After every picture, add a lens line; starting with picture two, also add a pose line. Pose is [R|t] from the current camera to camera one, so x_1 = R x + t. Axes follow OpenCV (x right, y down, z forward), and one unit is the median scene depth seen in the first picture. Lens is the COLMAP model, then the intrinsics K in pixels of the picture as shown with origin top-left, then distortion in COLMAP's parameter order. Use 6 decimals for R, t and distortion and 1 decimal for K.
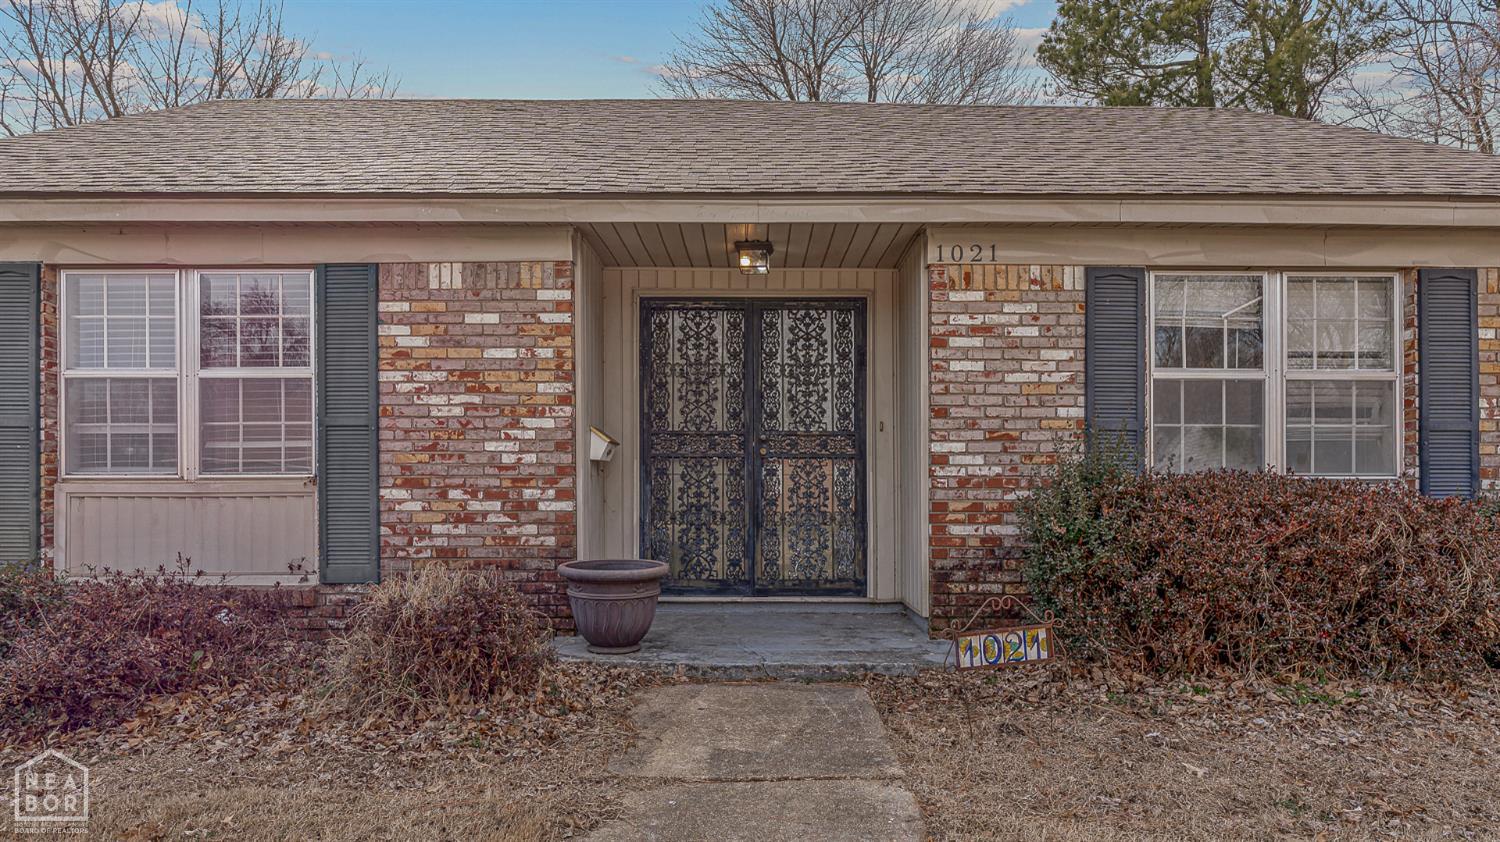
lens RADIAL K [[810.7, 0, 752.6], [0, 810.7, 436.3], [0, 0, 1]] dist [0.001338, 0.000101]
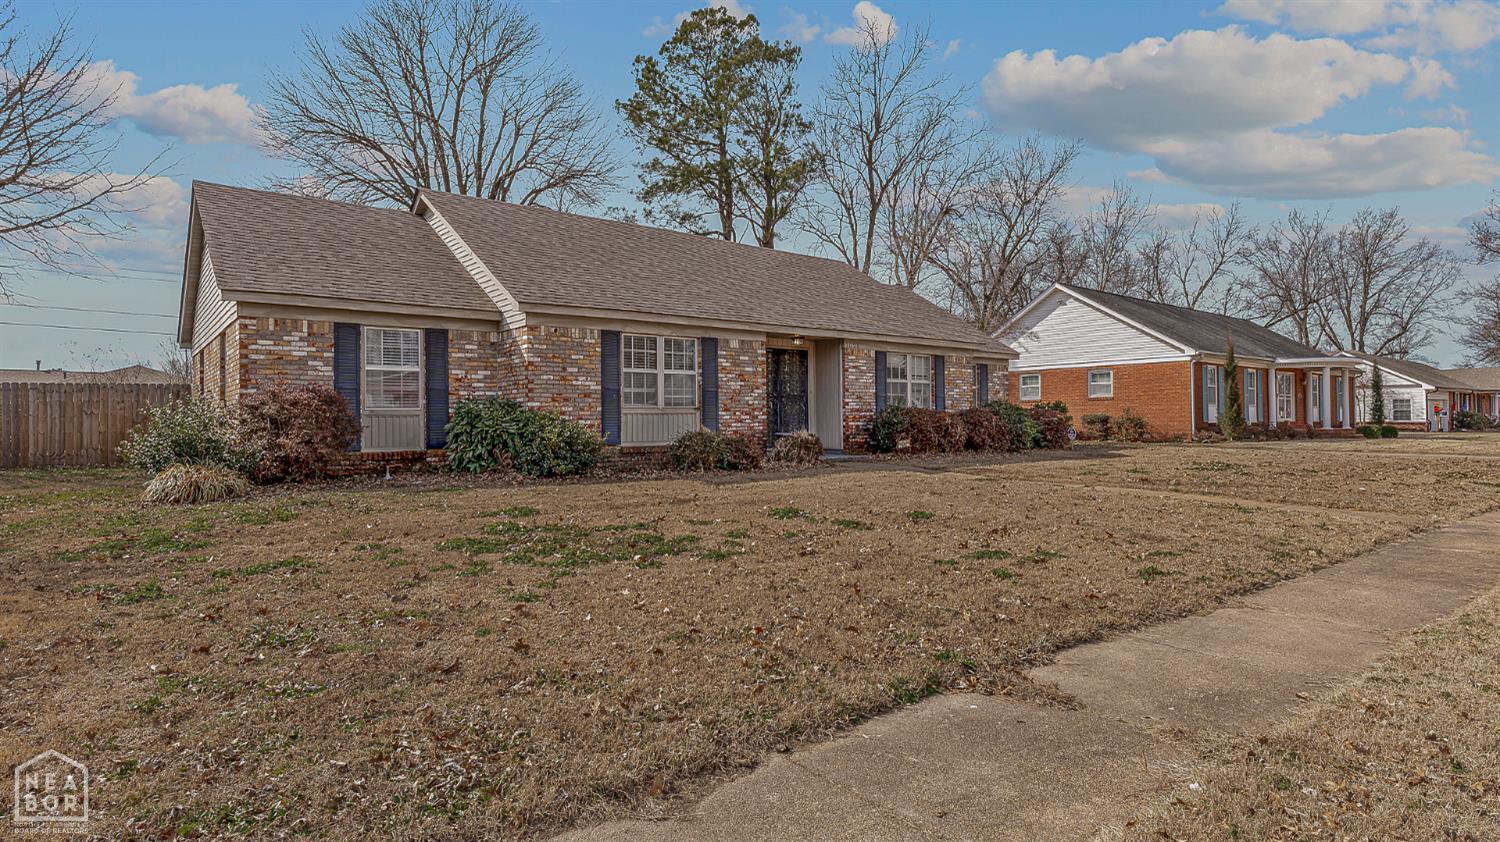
lens RADIAL K [[810.7, 0, 748.7], [0, 810.7, 413.5], [0, 0, 1]] dist [0.001338, 0.000101]
pose [[0.792289, 0.000362, 0.610146, -2.234379], [-0.003365, 0.999987, 0.003777, 0.059818], [-0.610137, -0.005046, 0.792280, -1.512772]]
